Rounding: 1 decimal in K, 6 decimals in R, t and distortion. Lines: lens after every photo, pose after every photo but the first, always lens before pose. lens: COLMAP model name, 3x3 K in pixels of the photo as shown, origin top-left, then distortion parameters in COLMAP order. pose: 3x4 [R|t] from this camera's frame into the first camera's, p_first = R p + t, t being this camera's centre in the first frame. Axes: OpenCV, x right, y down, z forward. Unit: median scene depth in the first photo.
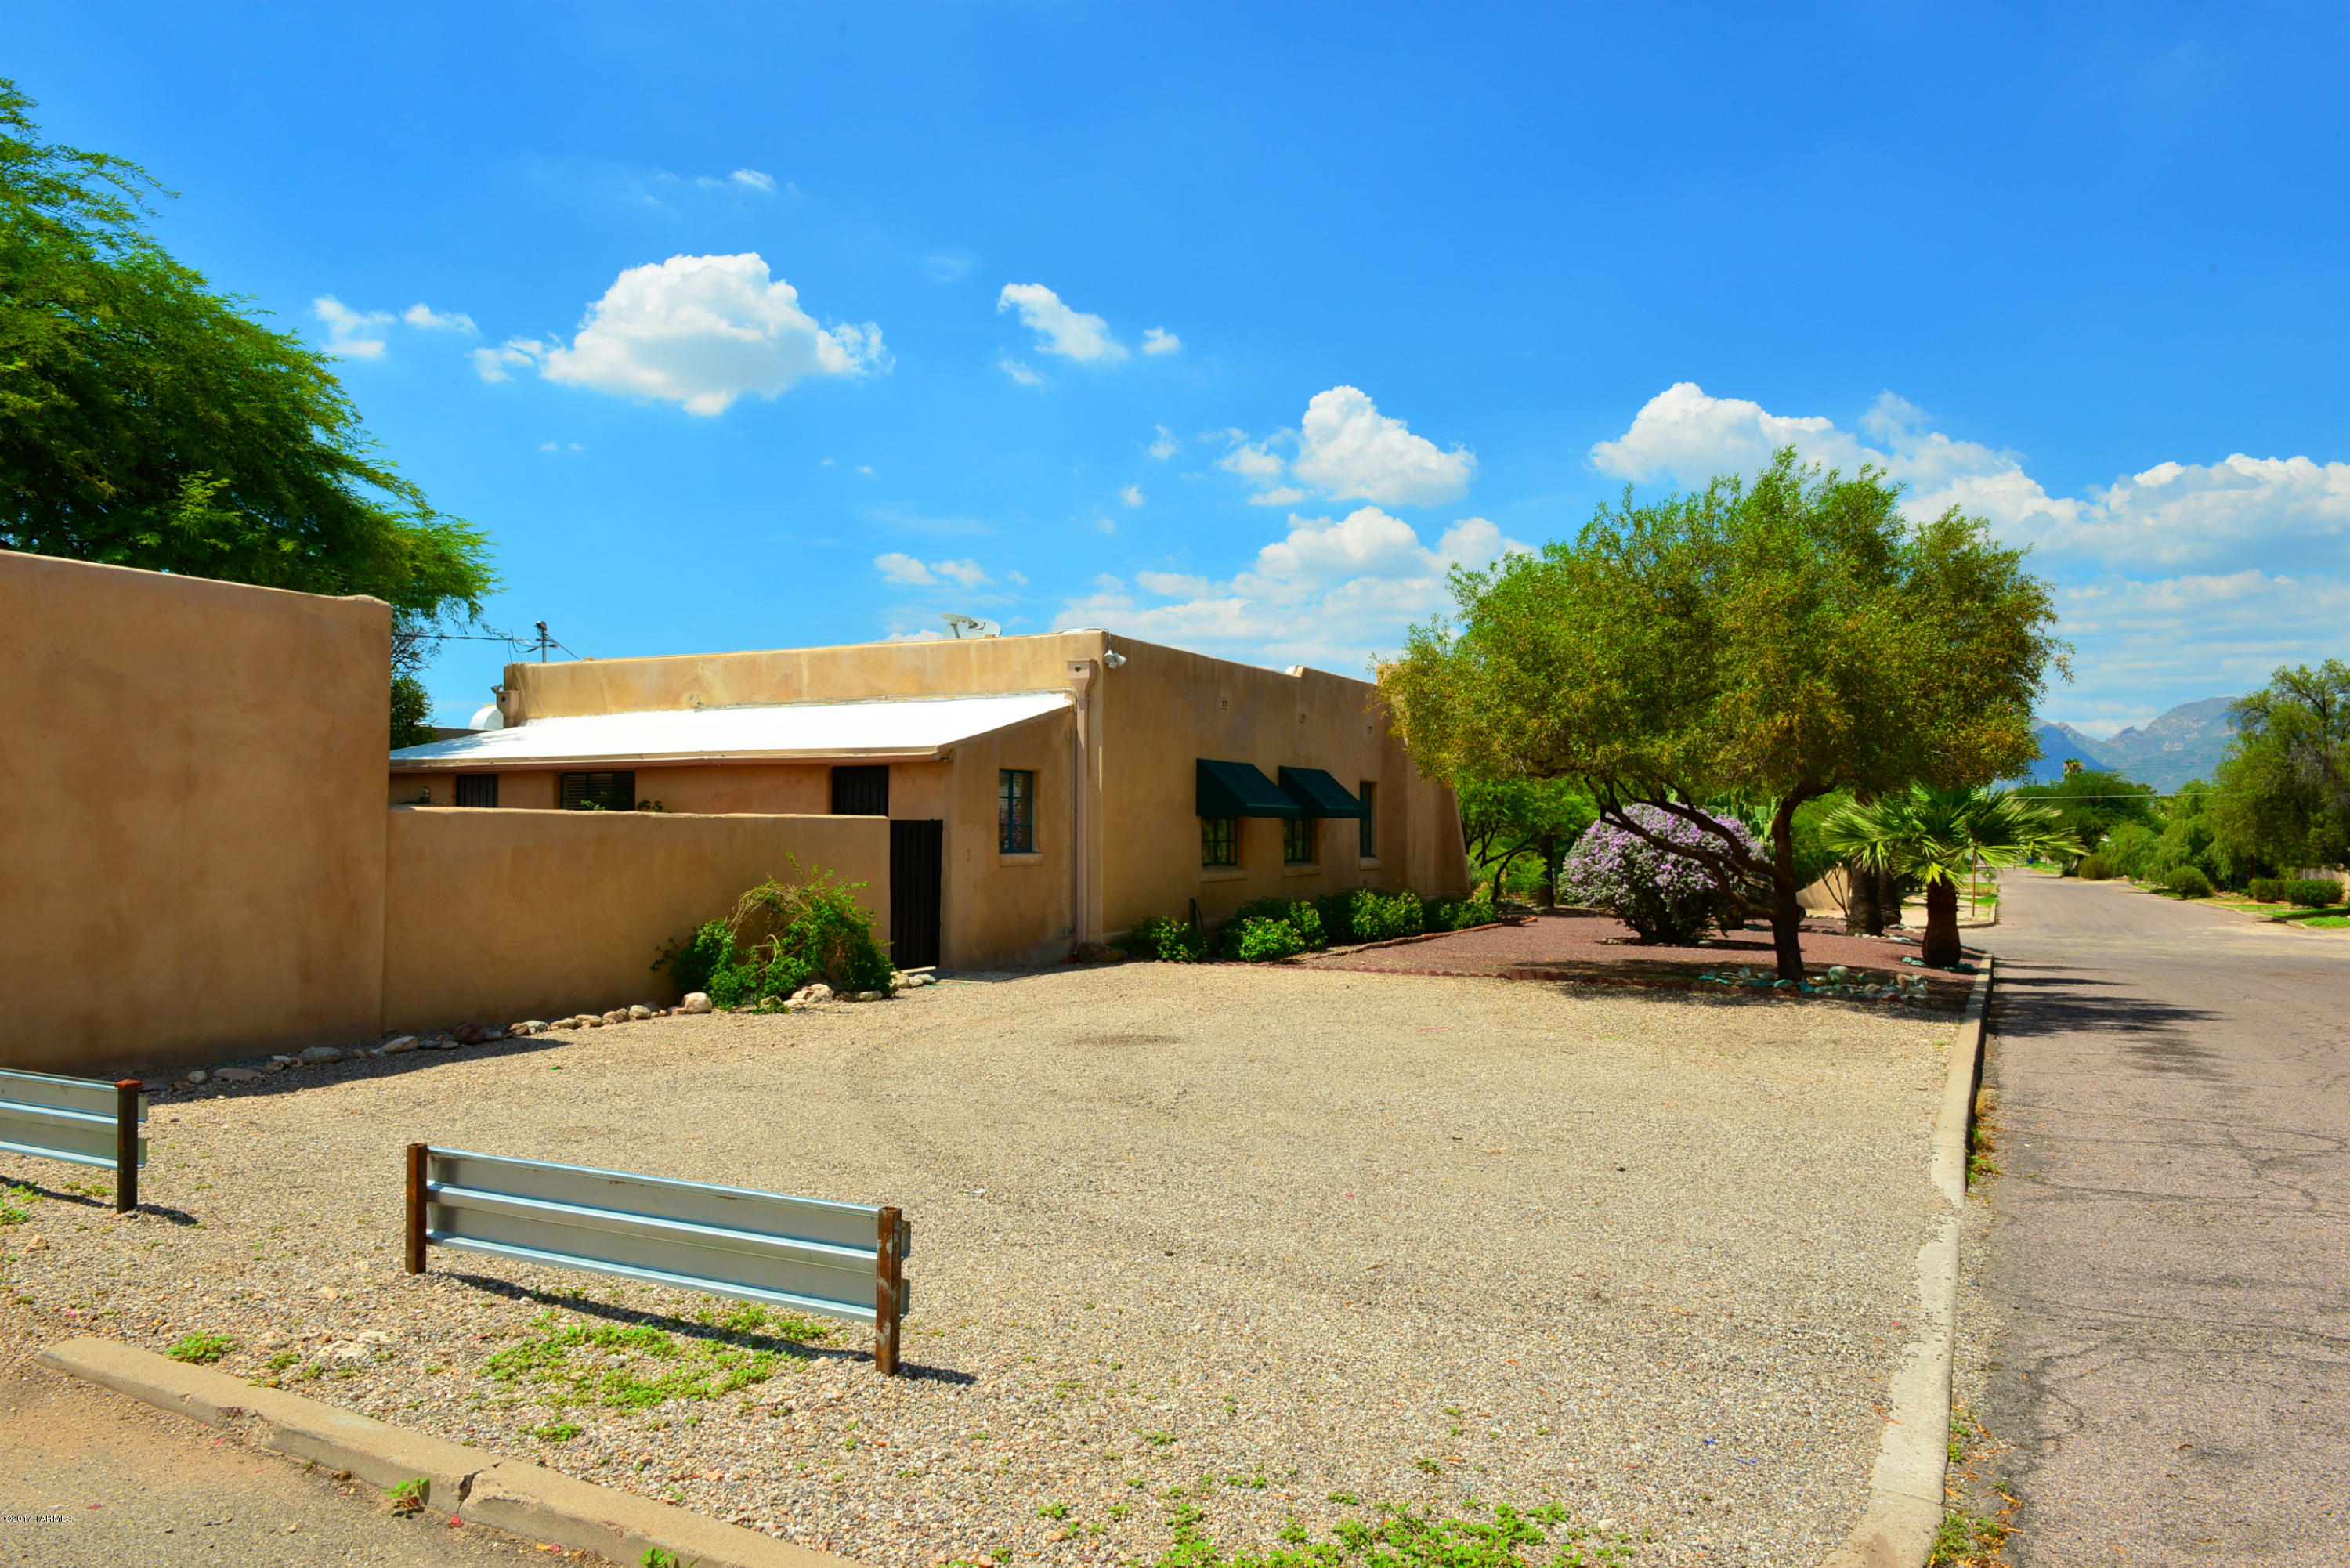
lens RADIAL K [[1595.1, 0, 1166.4], [0, 1595.1, 773.0], [0, 0, 1]] dist [0.022494, -0.002788]
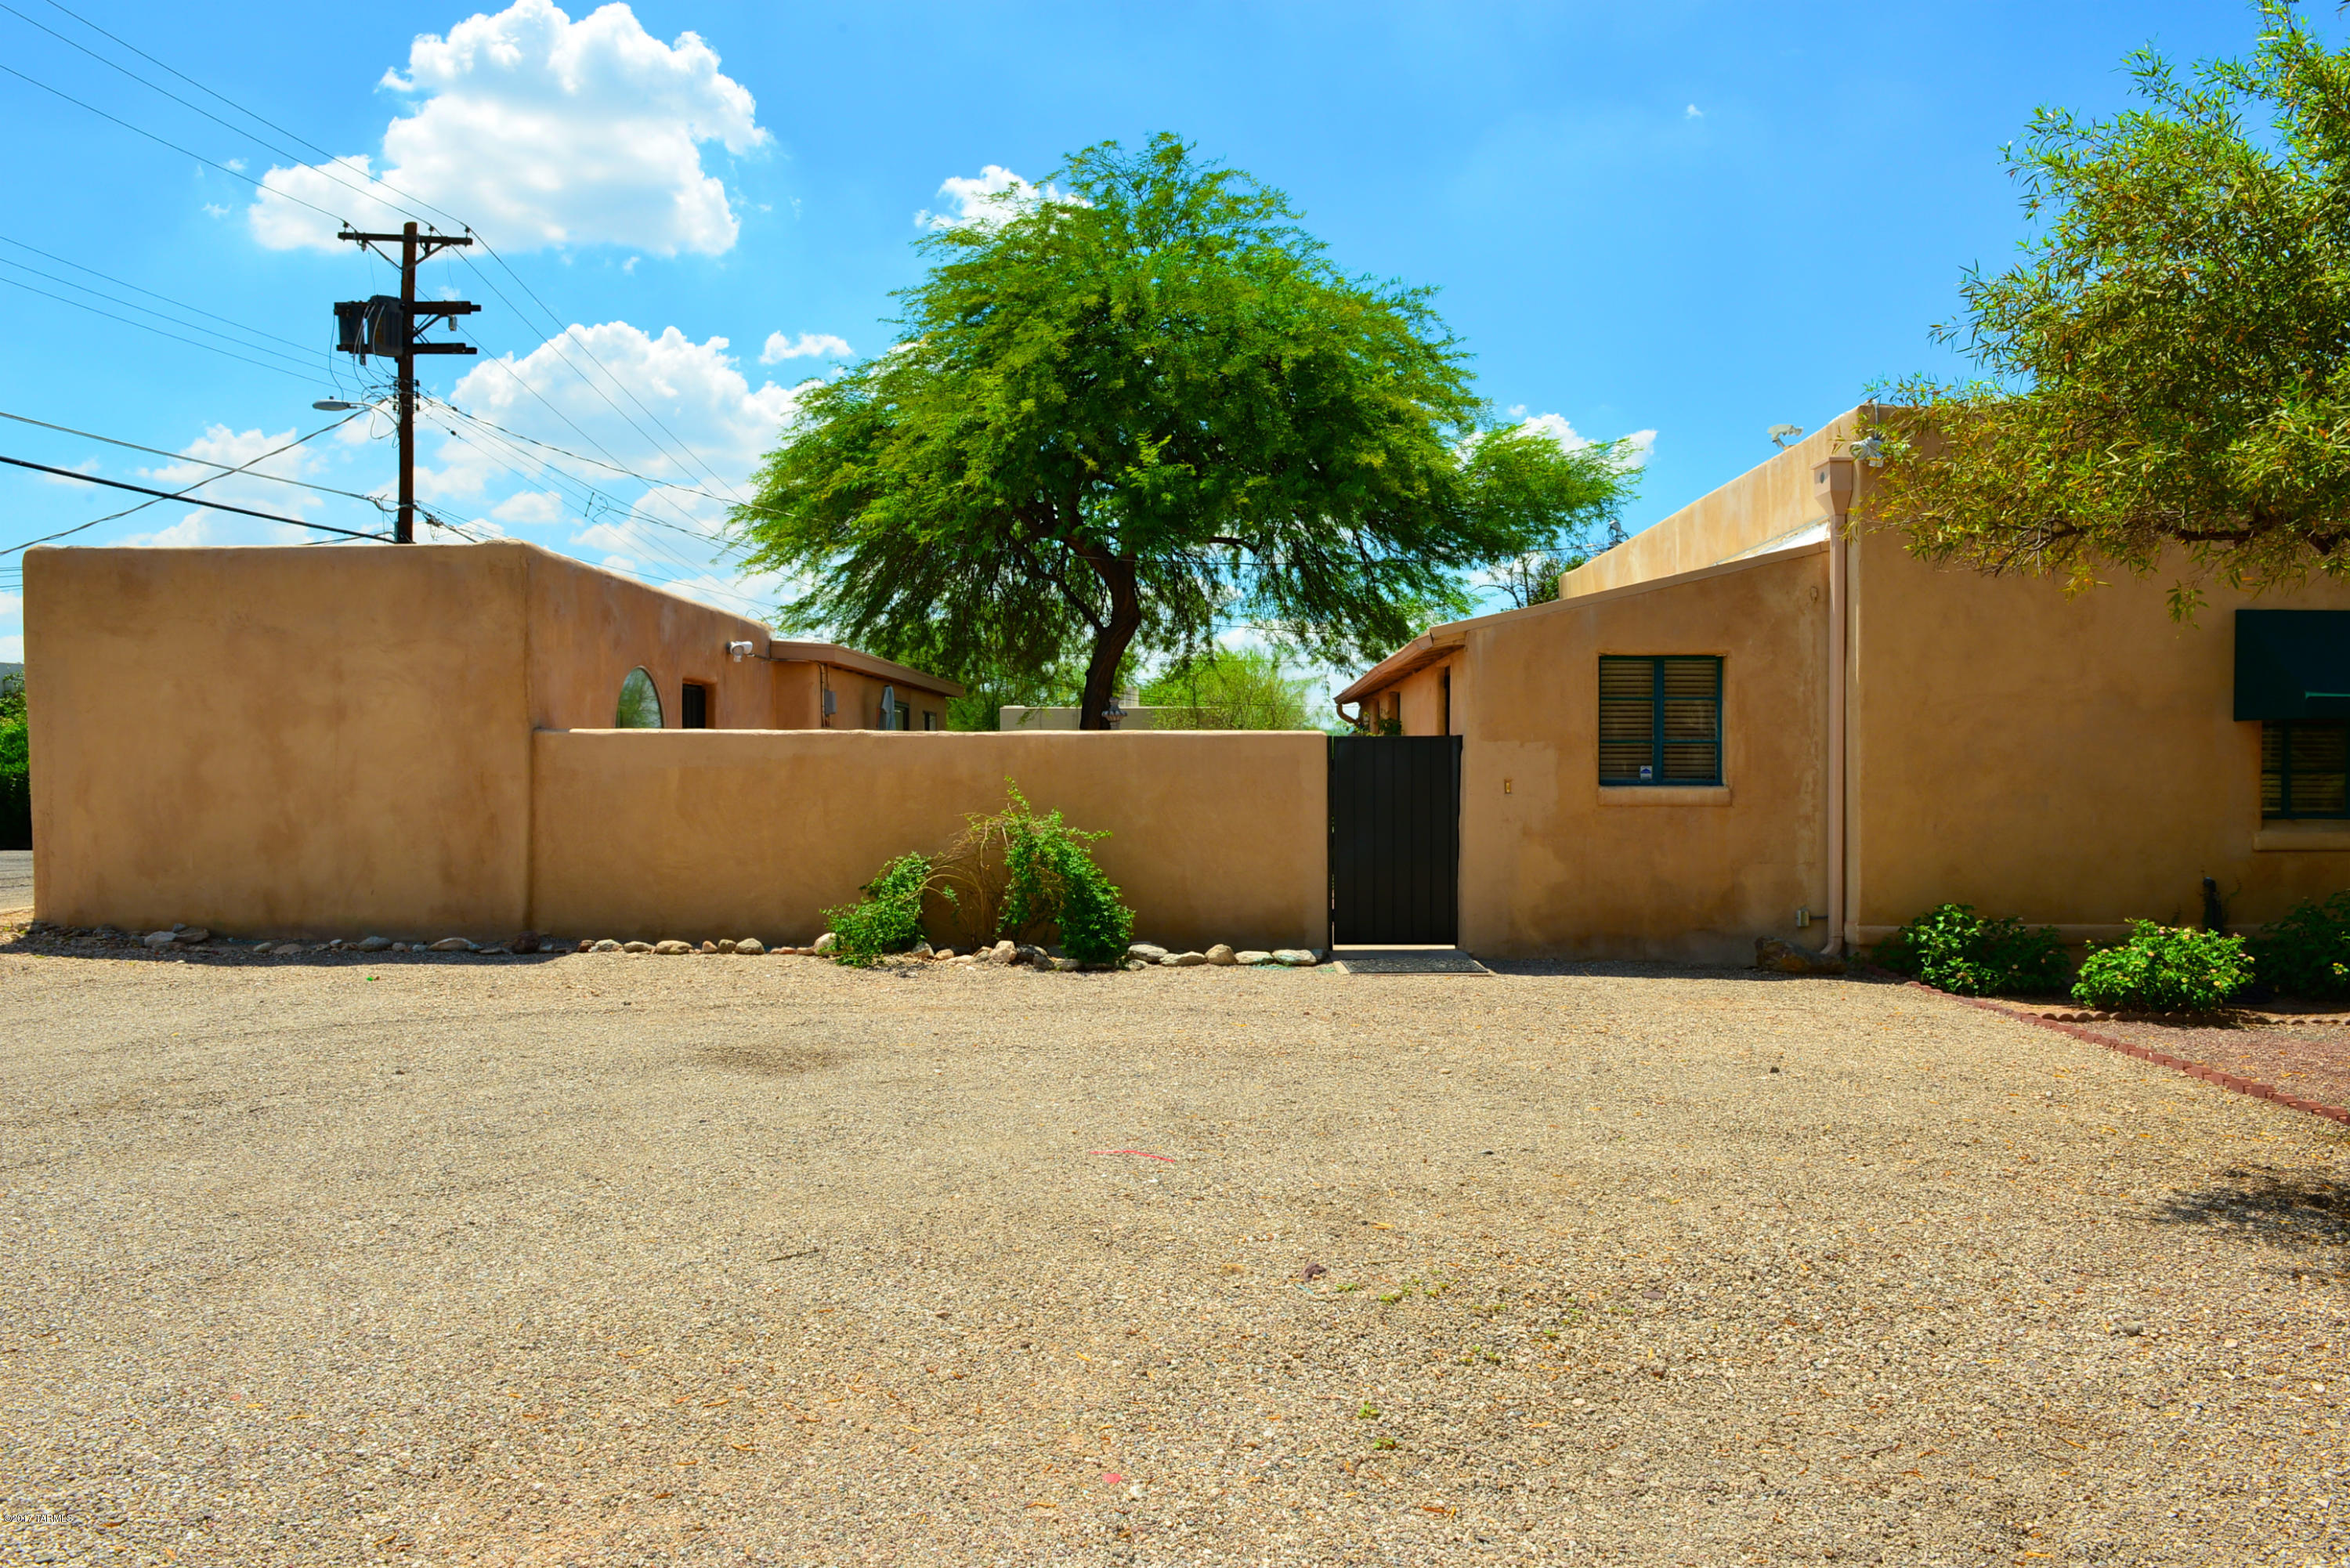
lens RADIAL K [[1595.1, 0, 1166.4], [0, 1595.1, 773.0], [0, 0, 1]] dist [0.022494, -0.002788]
pose [[0.416914, 0.018908, -0.908749, 0.691679], [0.033353, 0.998792, 0.036084, 0.026285], [0.908334, -0.045353, 0.415779, 0.950881]]
